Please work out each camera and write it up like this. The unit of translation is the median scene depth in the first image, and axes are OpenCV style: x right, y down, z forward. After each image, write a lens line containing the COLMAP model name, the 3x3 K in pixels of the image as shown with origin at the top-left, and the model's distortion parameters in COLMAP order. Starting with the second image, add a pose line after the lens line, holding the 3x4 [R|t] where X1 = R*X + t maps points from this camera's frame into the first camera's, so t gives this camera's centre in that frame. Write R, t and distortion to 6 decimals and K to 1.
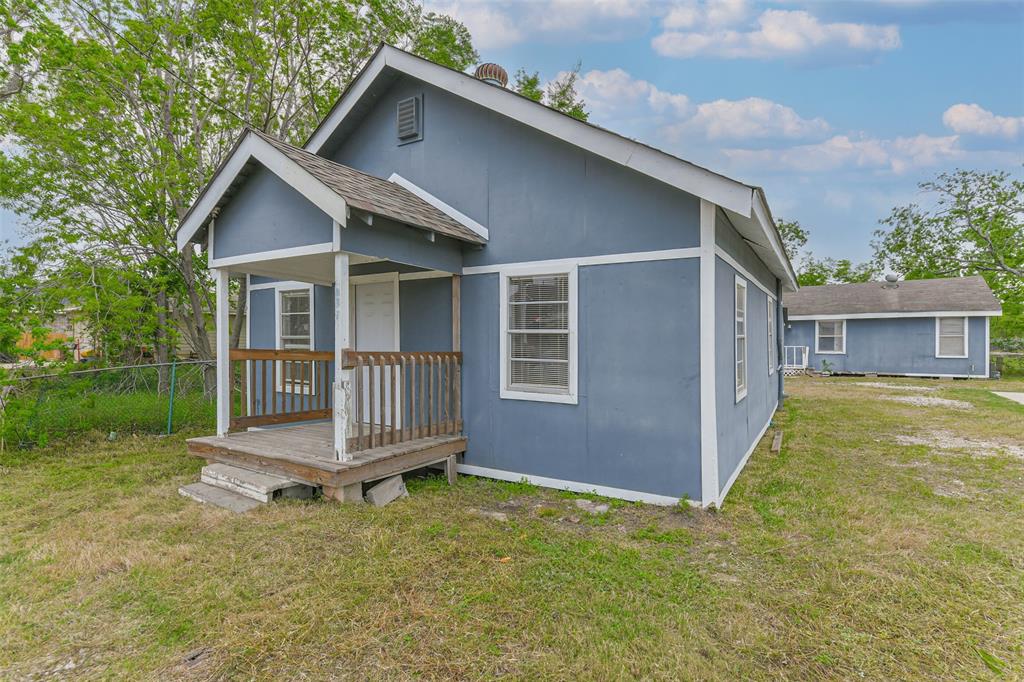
lens RADIAL K [[499.8, 0, 506.7], [0, 499.8, 337.2], [0, 0, 1]] dist [-0.020980, 0.000604]
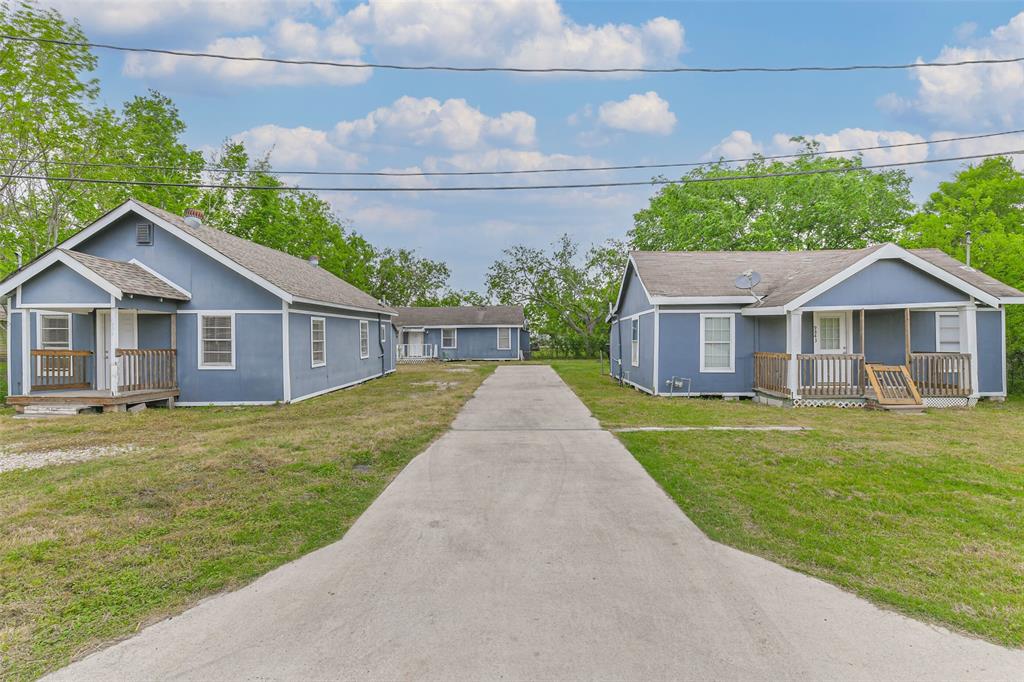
lens RADIAL K [[459.5, 0, 524.1], [0, 459.5, 337.3], [0, 0, 1]] dist [0.001284, -0.010802]
pose [[0.842988, -0.003353, 0.537923, 0.117577], [0.002676, 0.999994, 0.002041, -0.023678], [-0.537926, -0.000281, 0.842992, -1.563103]]
